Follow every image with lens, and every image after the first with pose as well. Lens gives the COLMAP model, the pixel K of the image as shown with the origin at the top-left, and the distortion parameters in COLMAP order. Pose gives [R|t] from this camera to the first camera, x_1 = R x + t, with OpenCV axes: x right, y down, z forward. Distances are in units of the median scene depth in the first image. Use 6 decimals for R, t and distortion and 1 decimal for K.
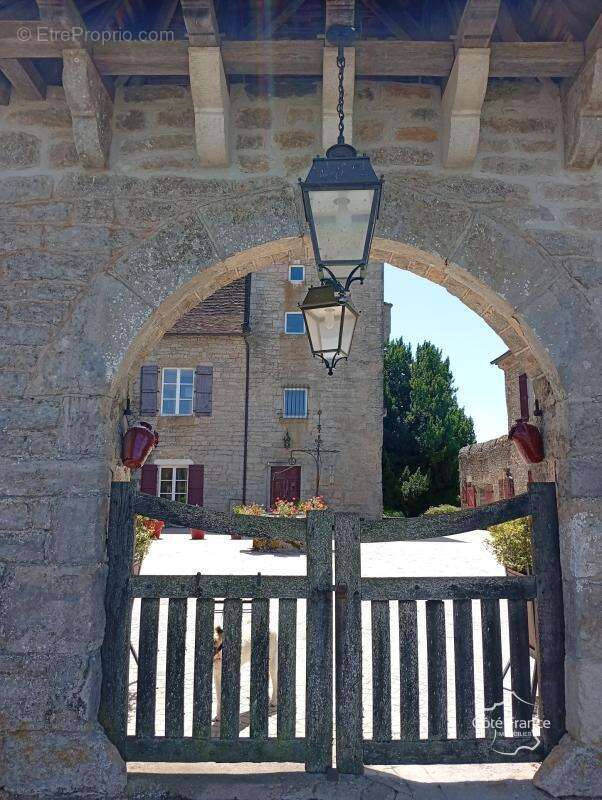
lens RADIAL K [[624.4, 0, 301.0], [0, 624.4, 400.0], [0, 0, 1]] dist [0.124113, 0.000028]
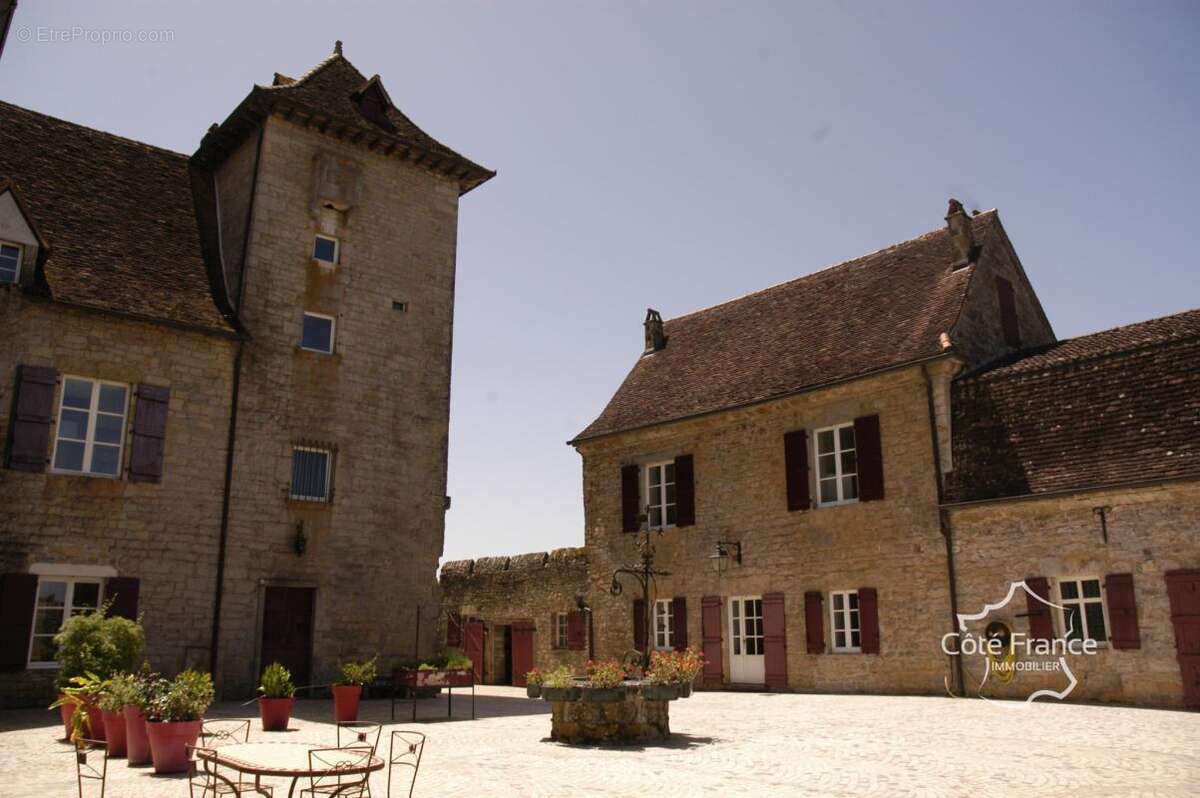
lens RADIAL K [[937.9, 0, 600.0], [0, 937.9, 399.0], [0, 0, 1]] dist [-0.158904, 0.144596]
pose [[0.760138, 0.145627, 0.633232, -0.347286], [-0.087644, 0.988634, -0.122152, 0.016862], [-0.643823, 0.037353, 0.764262, 0.197434]]
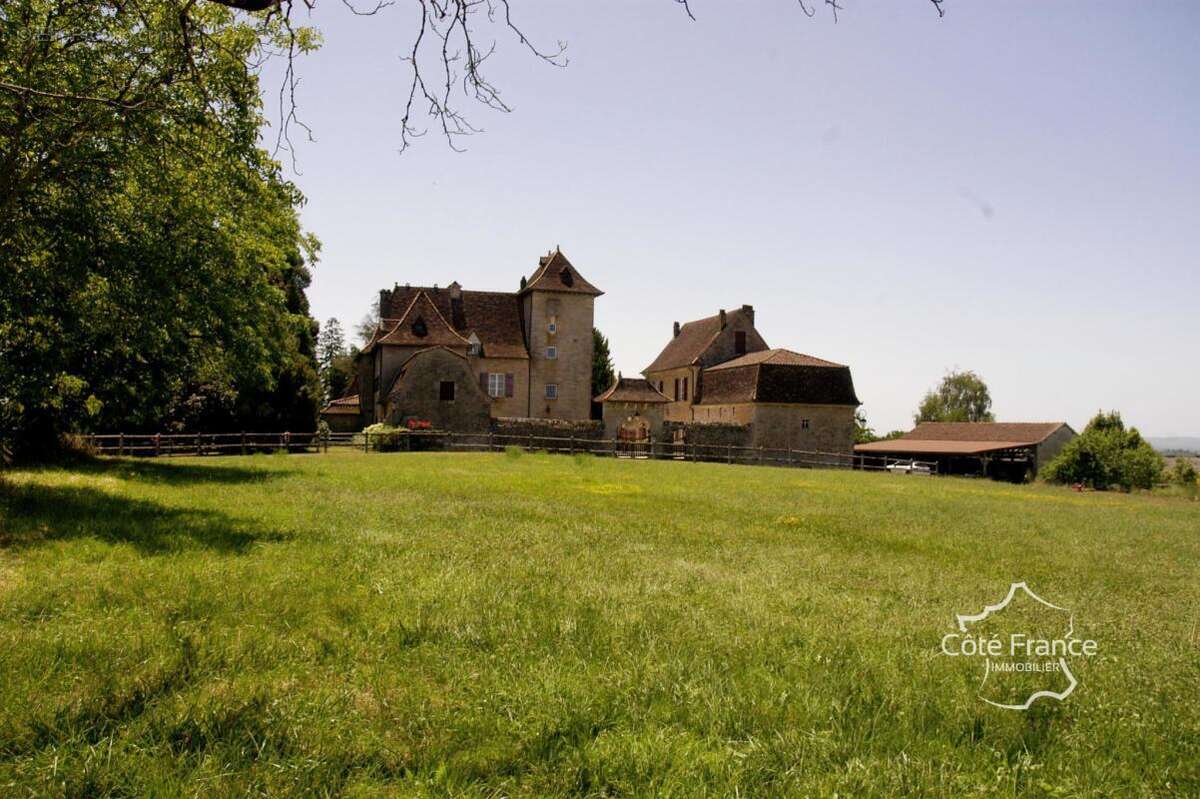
lens RADIAL K [[937.9, 0, 600.0], [0, 937.9, 399.5], [0, 0, 1]] dist [-0.158904, 0.144596]
pose [[0.960923, 0.018668, 0.276187, -0.727782], [-0.052306, 0.991995, 0.114935, -0.342778], [-0.271831, -0.124890, 0.954207, -2.078029]]
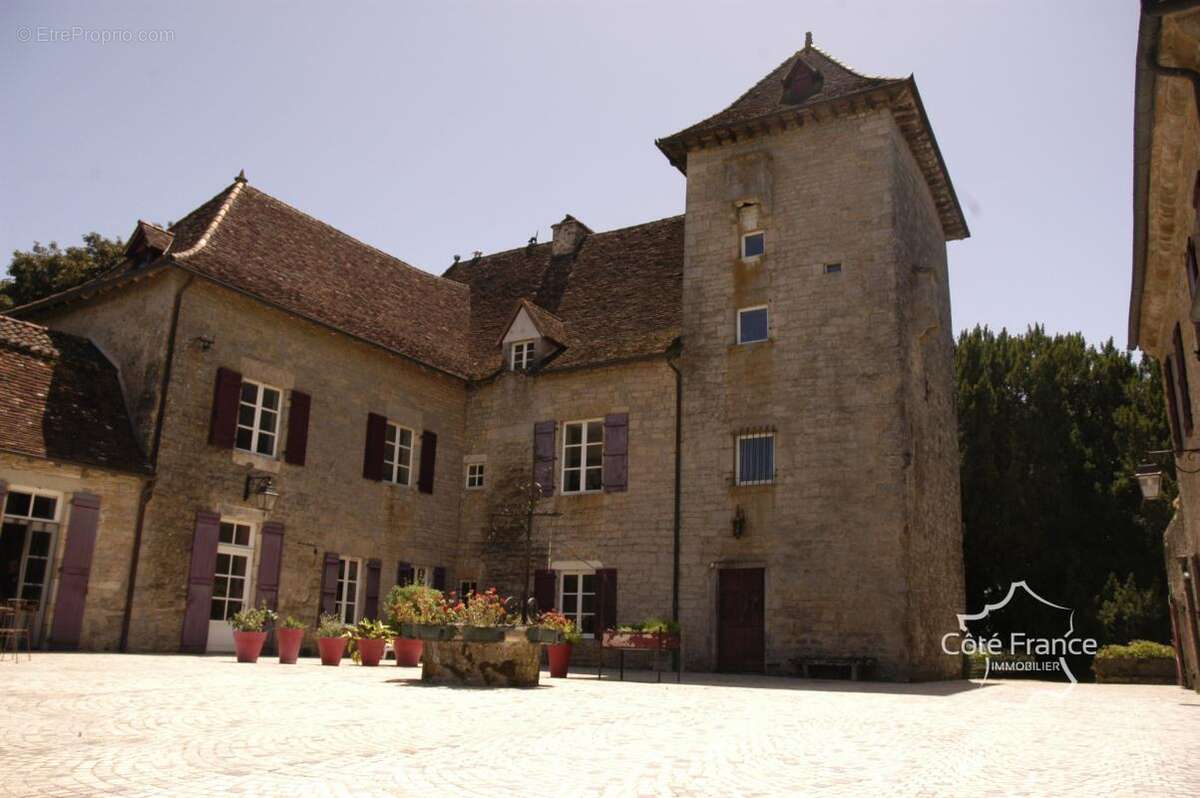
lens RADIAL K [[937.9, 0, 600.0], [0, 937.9, 399.0], [0, 0, 1]] dist [-0.158904, 0.144596]
pose [[0.861667, -0.112542, -0.494838, 0.303076], [0.056600, 0.990328, -0.126674, 0.051362], [0.504309, 0.081143, 0.859703, 0.175331]]
